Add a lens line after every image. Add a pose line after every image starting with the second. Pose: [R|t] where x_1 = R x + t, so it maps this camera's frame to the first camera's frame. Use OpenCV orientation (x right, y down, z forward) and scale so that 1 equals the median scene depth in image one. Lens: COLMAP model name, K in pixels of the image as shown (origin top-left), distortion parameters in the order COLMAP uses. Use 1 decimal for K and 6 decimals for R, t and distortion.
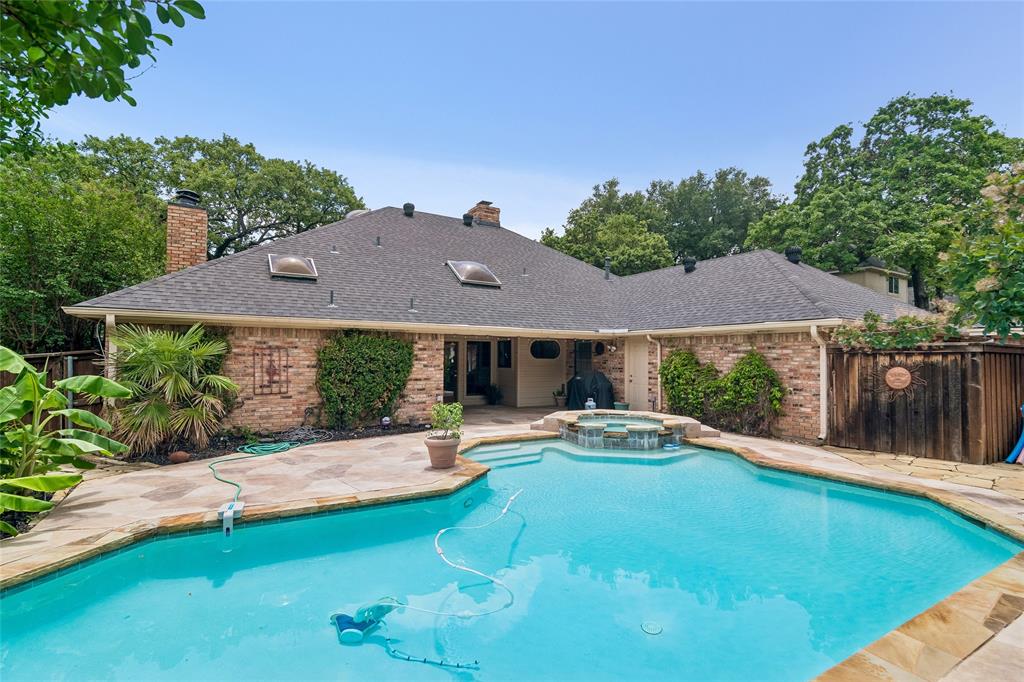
lens RADIAL K [[494.1, 0, 515.8], [0, 494.1, 340.9], [0, 0, 1]] dist [0.001386, 0.000135]
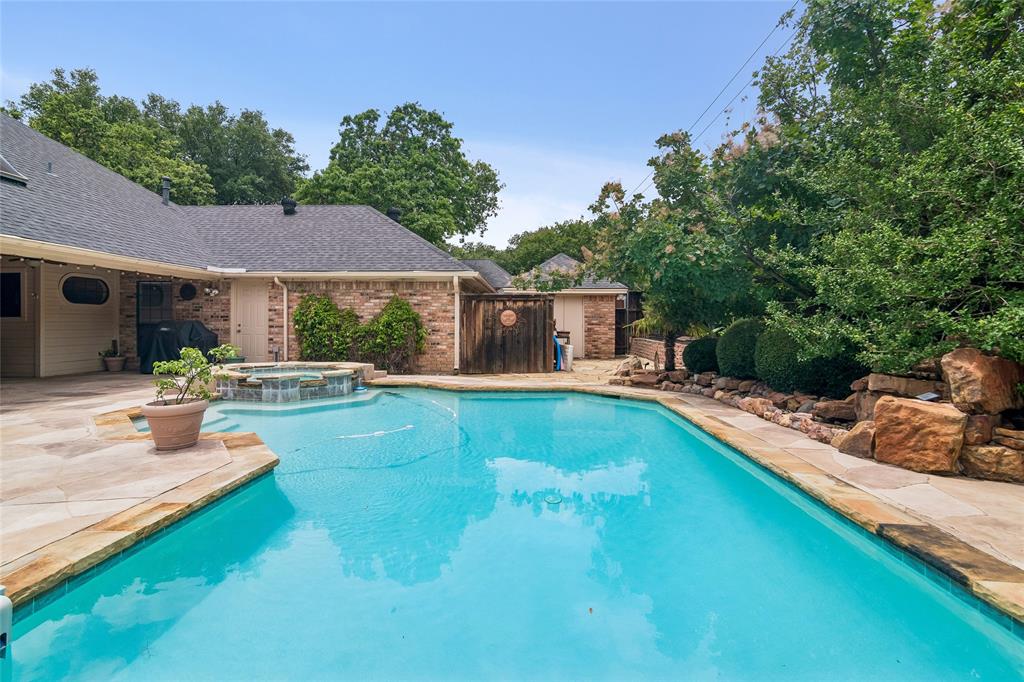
lens RADIAL K [[496.8, 0, 517.5], [0, 496.8, 325.5], [0, 0, 1]] dist [-0.001898, -0.000516]
pose [[0.540919, -0.009674, 0.841019, -0.237736], [-0.028830, 0.999133, 0.030036, 0.034152], [-0.840580, -0.040493, 0.540171, 0.148444]]
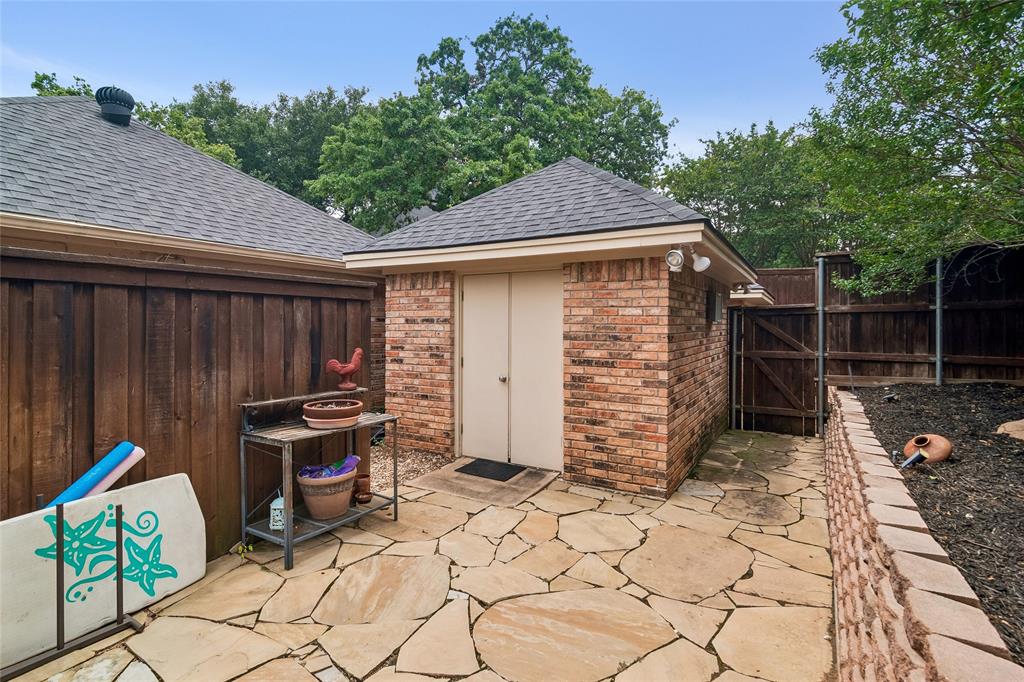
lens RADIAL K [[496.8, 0, 517.5], [0, 496.8, 325.5], [0, 0, 1]] dist [-0.001898, -0.000516]
pose [[0.883545, -0.007872, 0.468280, 0.687221], [-0.009407, 0.999359, 0.034547, 0.025202], [-0.468252, -0.034929, 0.882904, 0.372301]]
